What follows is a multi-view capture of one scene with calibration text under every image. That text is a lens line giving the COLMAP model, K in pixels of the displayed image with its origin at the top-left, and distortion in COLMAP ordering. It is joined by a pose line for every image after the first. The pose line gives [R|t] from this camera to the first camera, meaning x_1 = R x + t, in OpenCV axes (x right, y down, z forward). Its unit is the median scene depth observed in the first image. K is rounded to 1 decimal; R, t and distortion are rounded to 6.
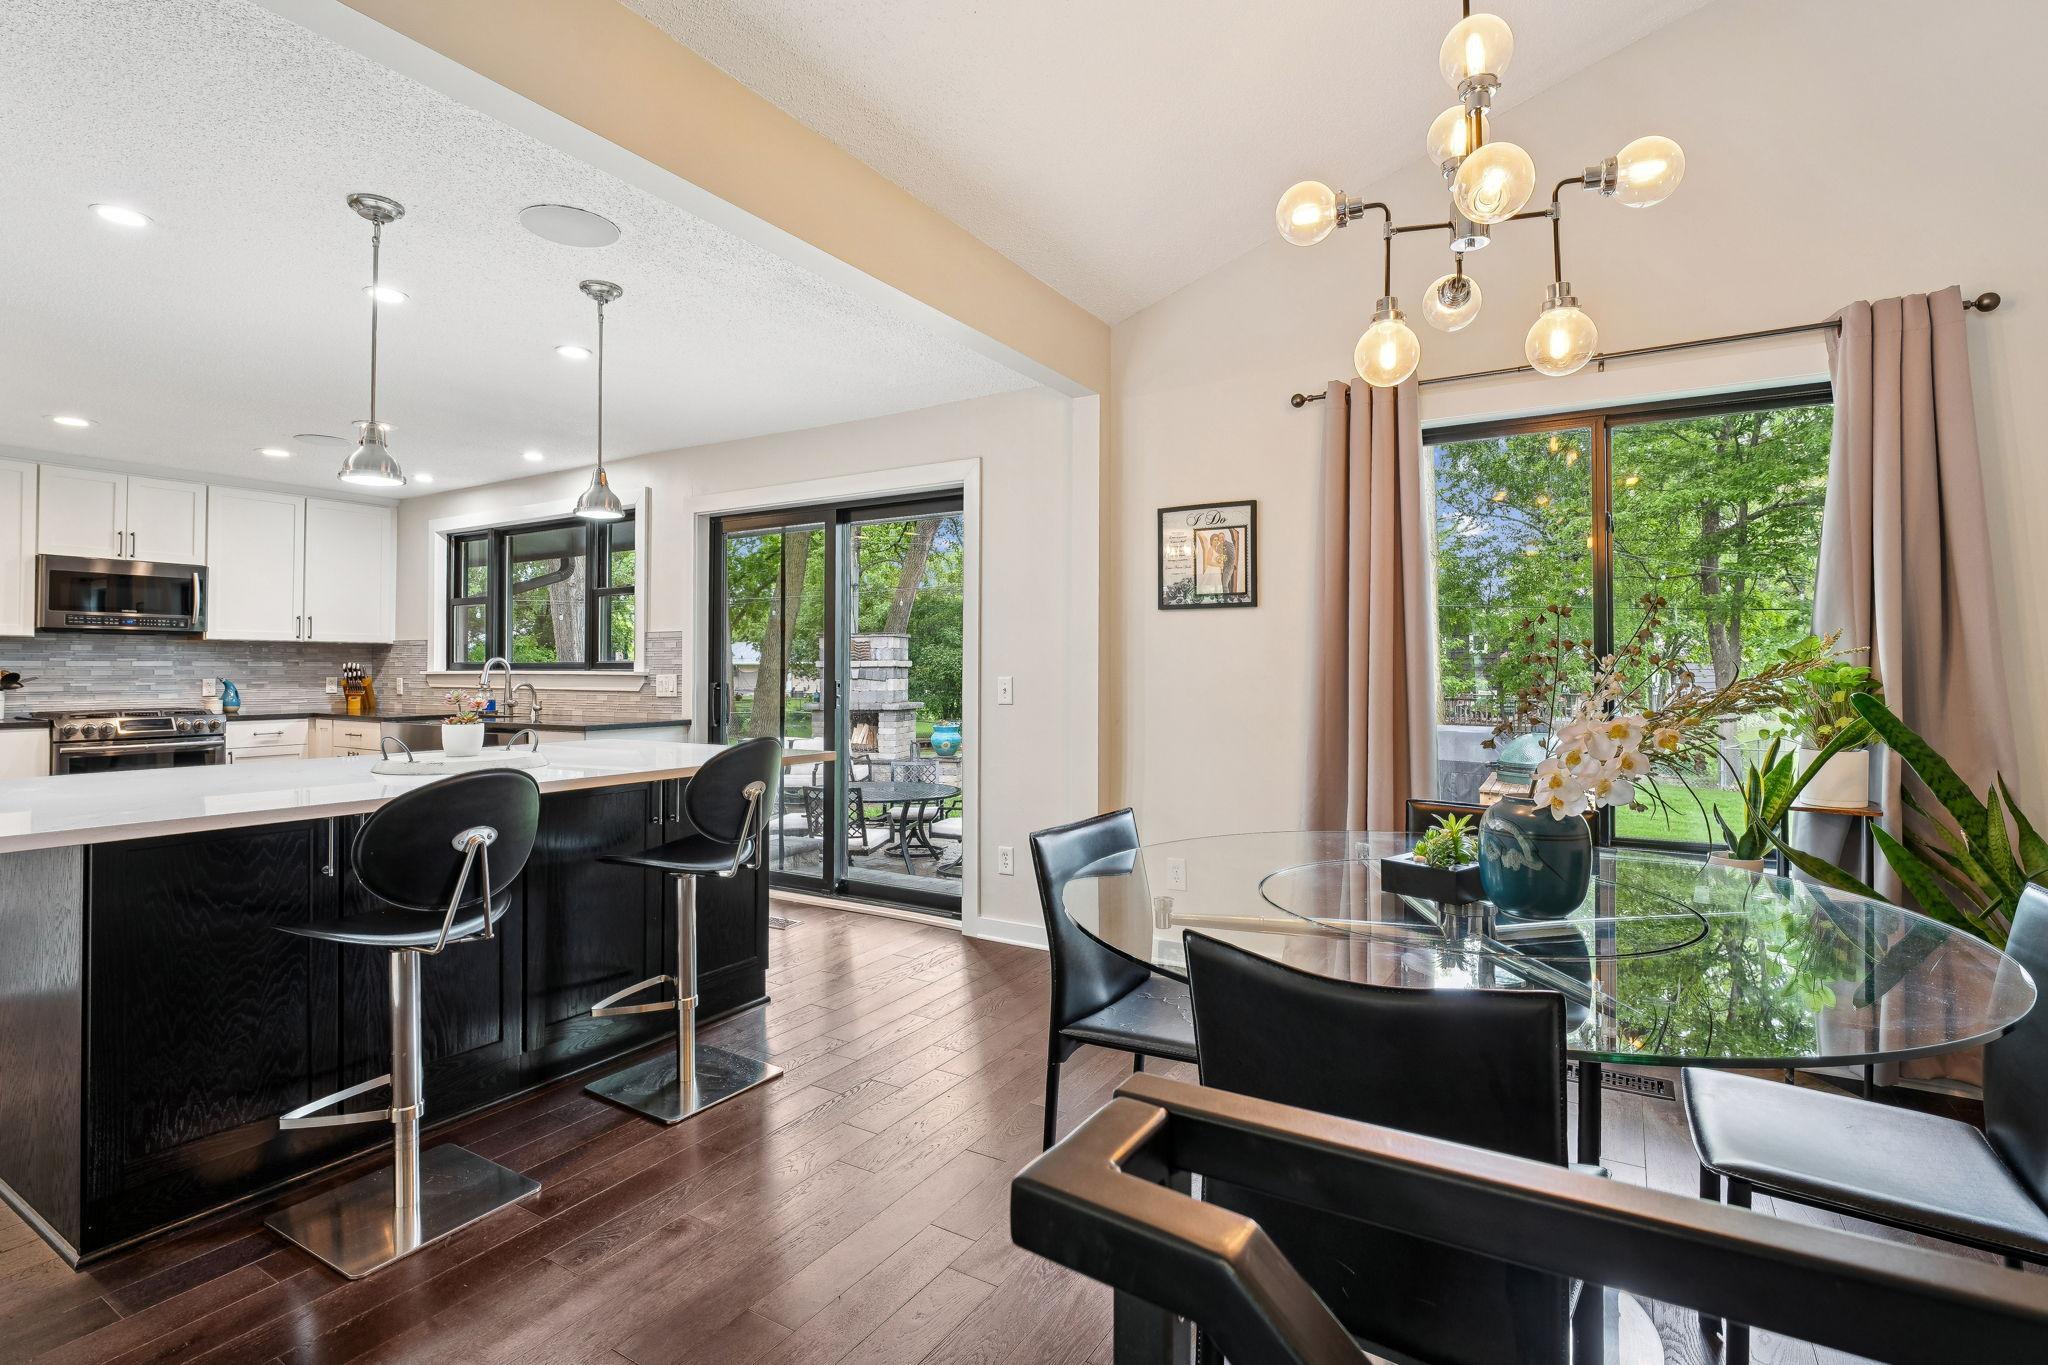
lens RADIAL K [[986.4, 0, 1028.0], [0, 986.4, 655.0], [0, 0, 1]] dist [-0.003105, -0.000262]
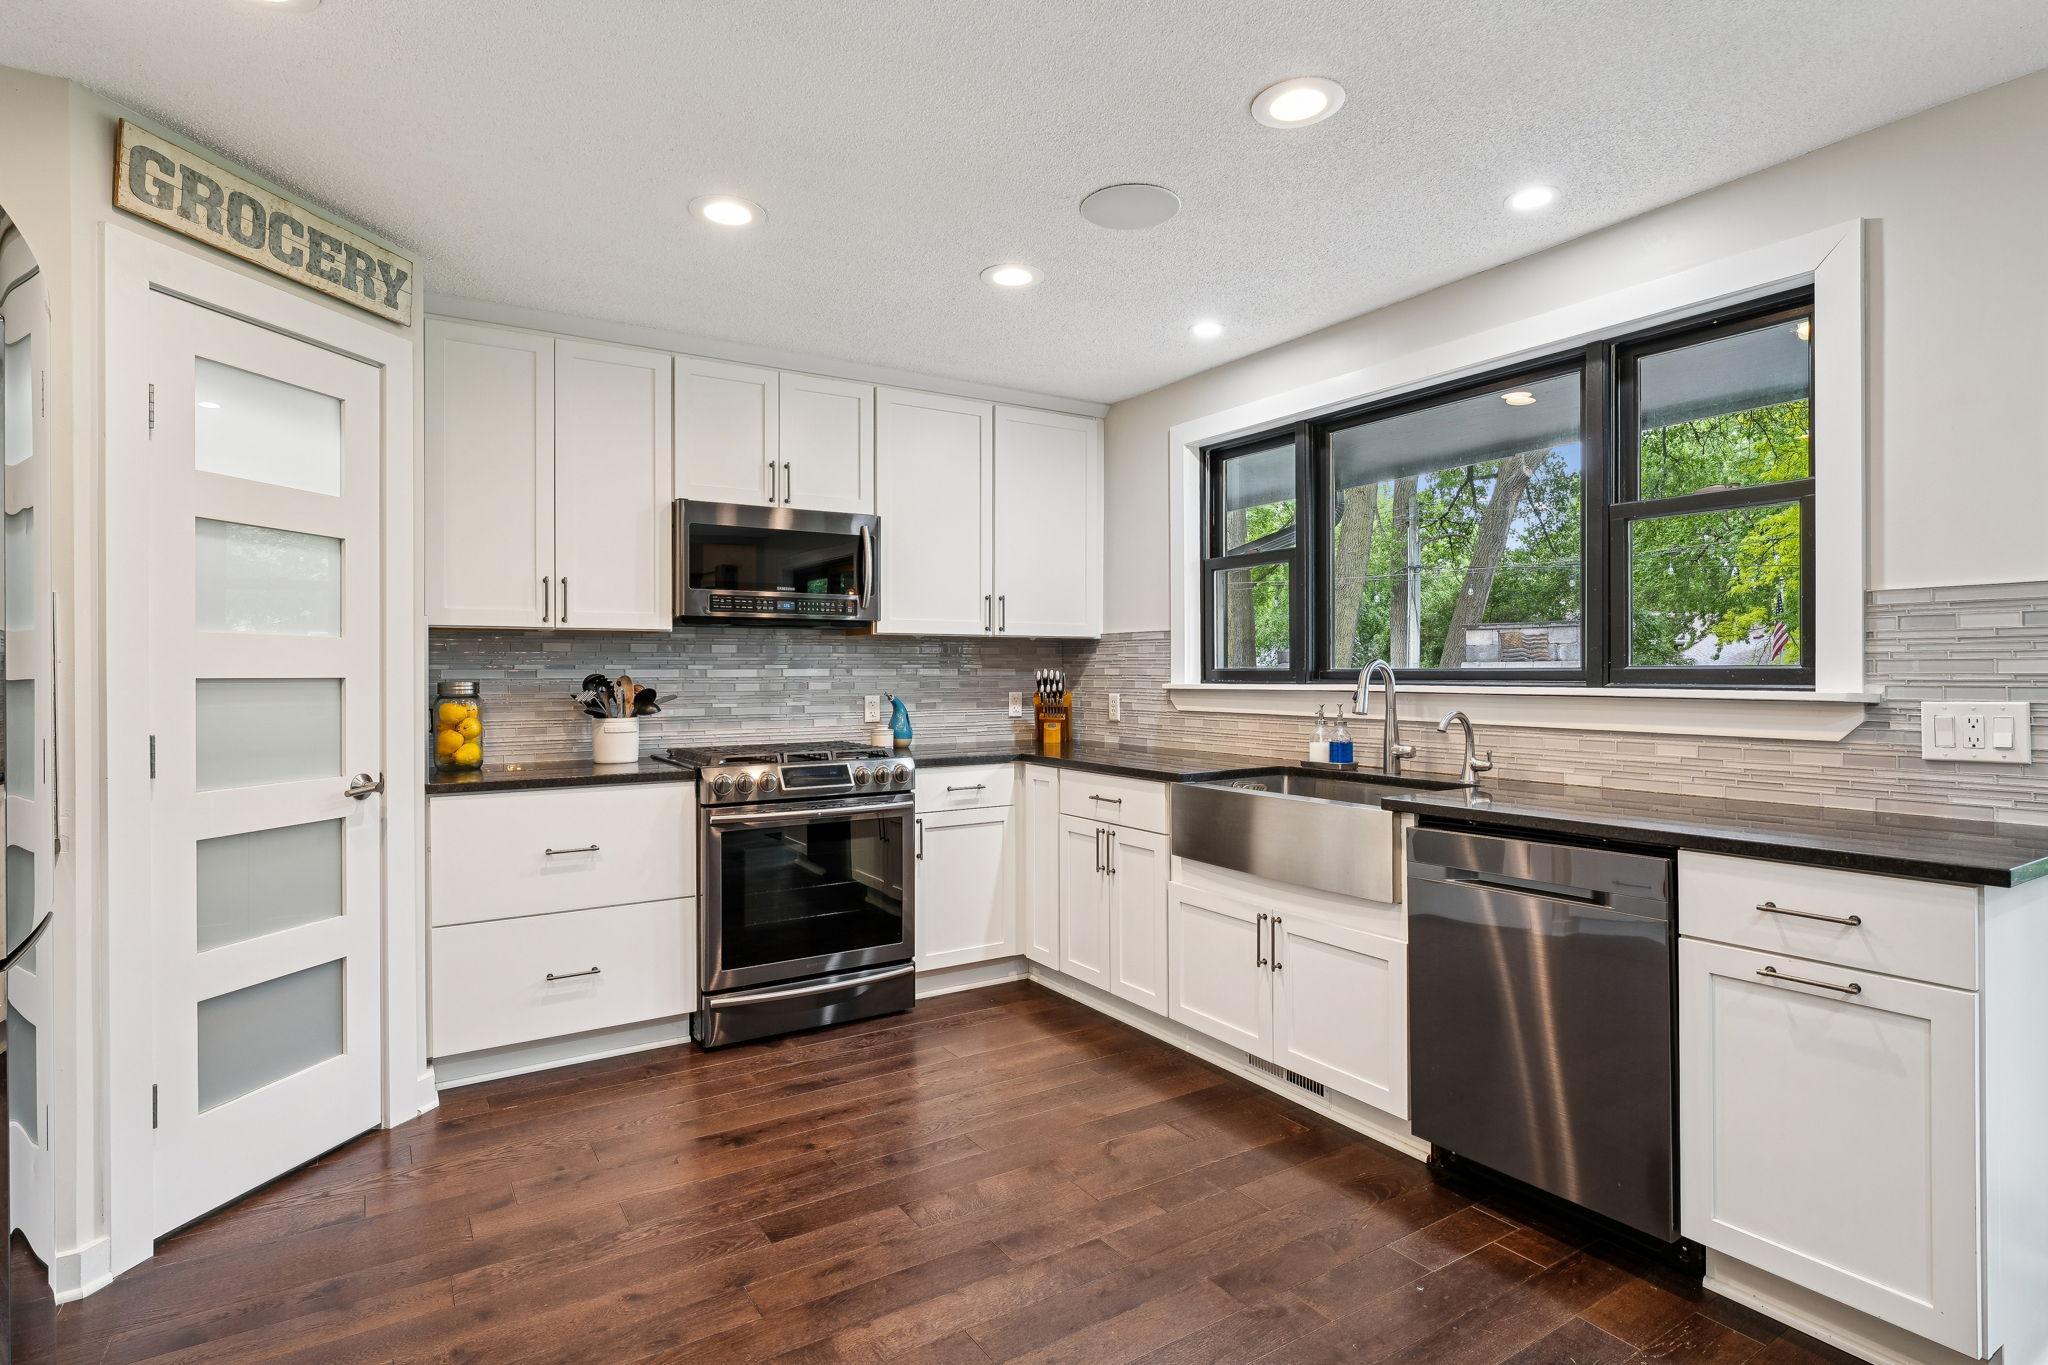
lens RADIAL K [[1042.0, 0, 1024.0], [0, 1042.0, 682.5], [0, 0, 1]] dist [-0.006354, -0.000555]
pose [[0.901959, 0.002346, -0.431816, -0.473894], [0.008659, 0.999686, 0.023517, 0.000465], [0.431735, -0.024951, 0.901655, 0.451591]]
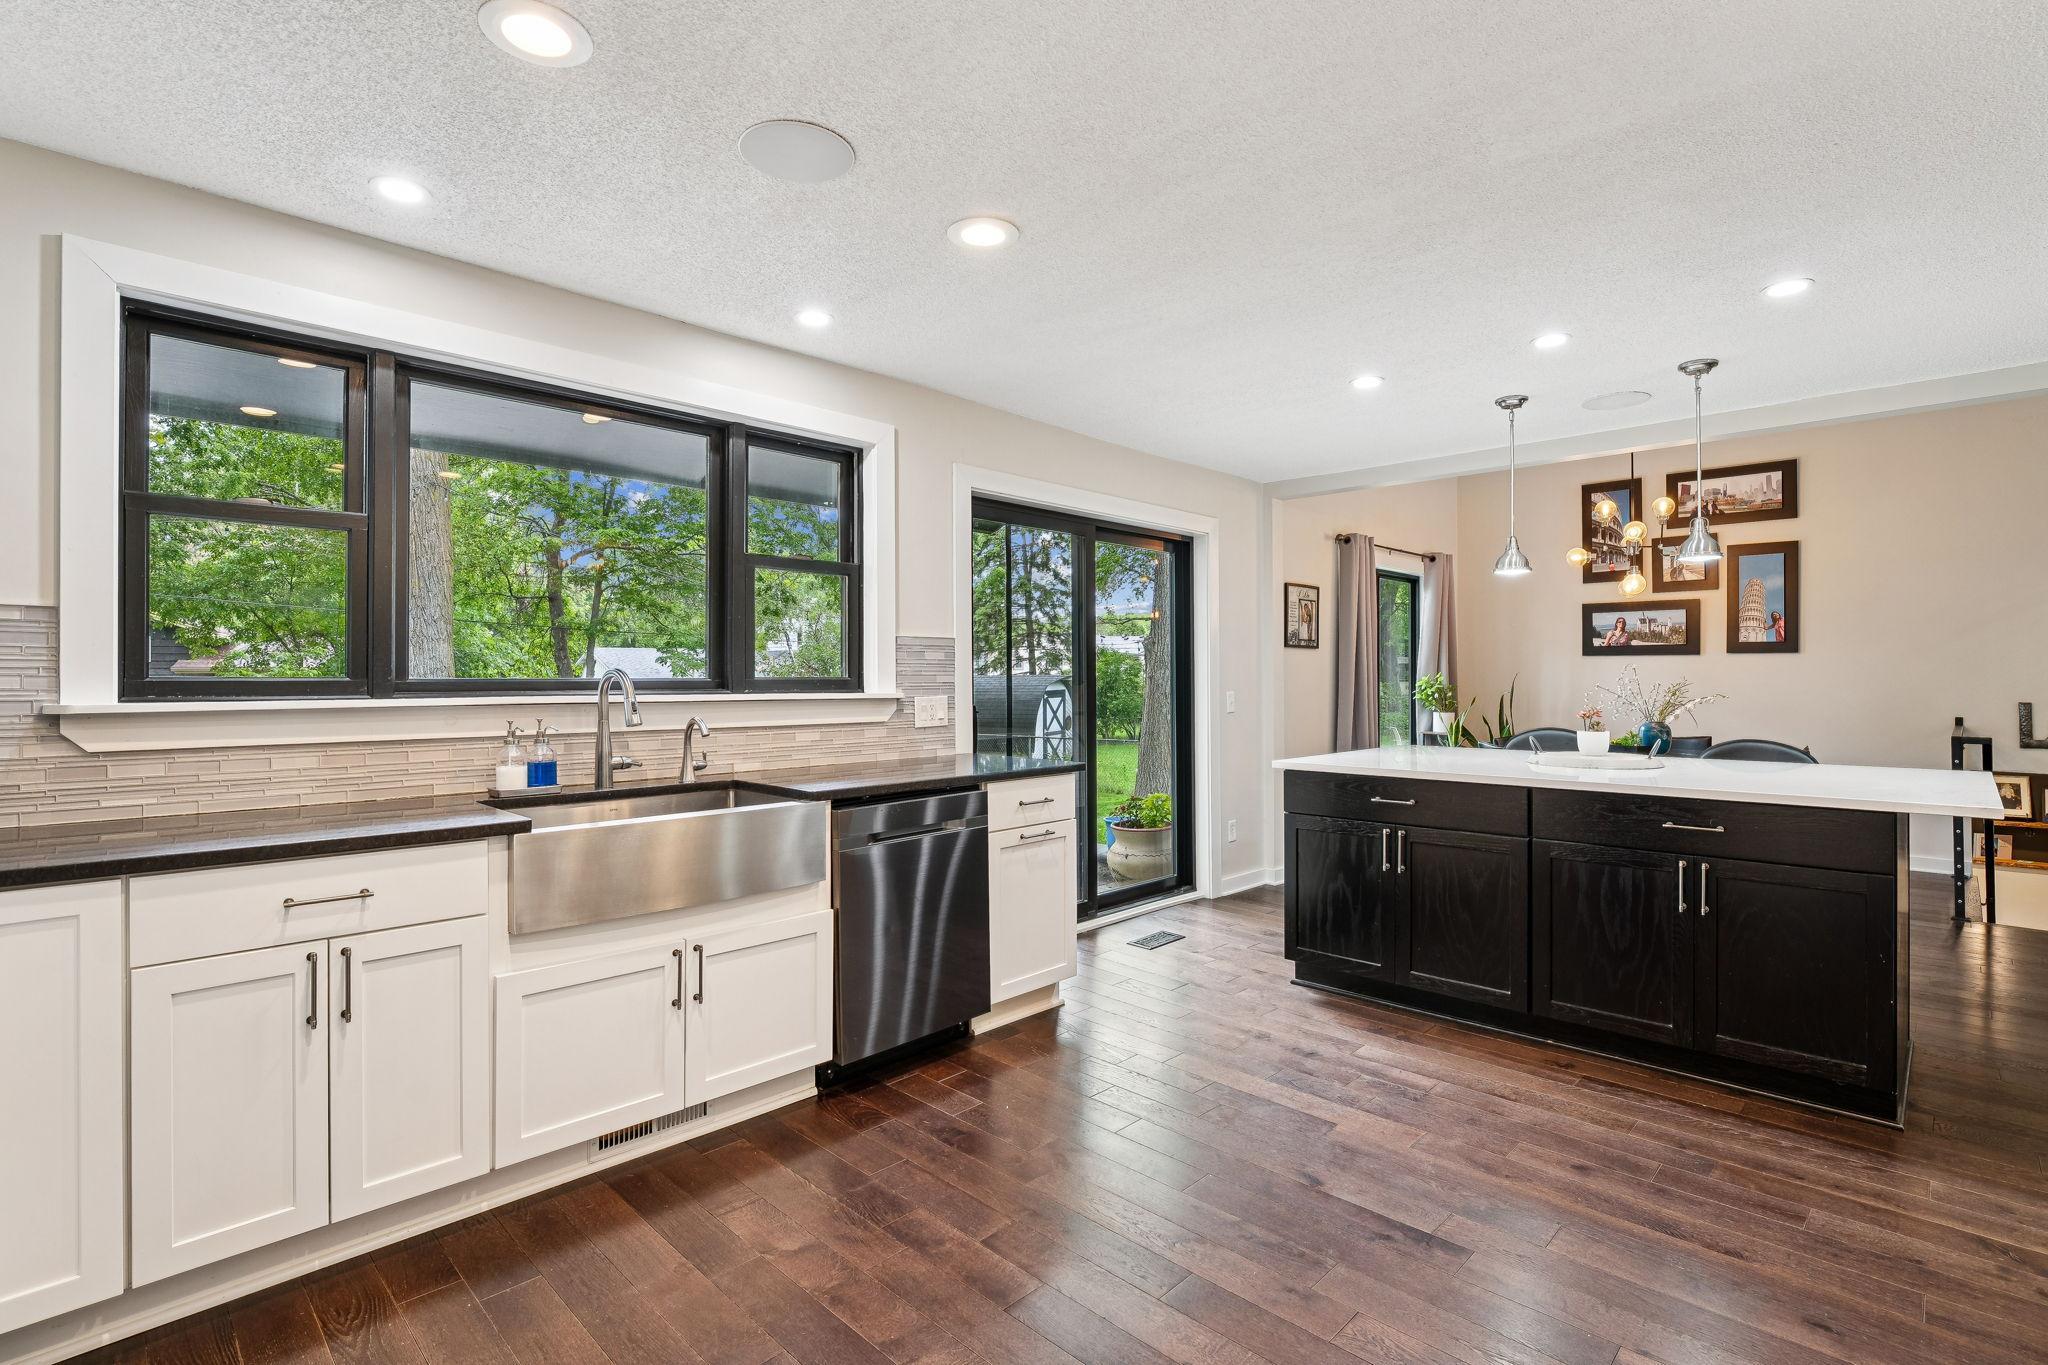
lens RADIAL K [[949.1, 0, 1012.1], [0, 949.1, 680.3], [0, 0, 1]] dist [-0.002462, -0.000299]
pose [[0.231715, -0.001070, 0.972783, -0.944954], [-0.012087, 0.999919, 0.003979, 0.004054], [-0.972709, -0.012680, 0.231684, 0.709429]]
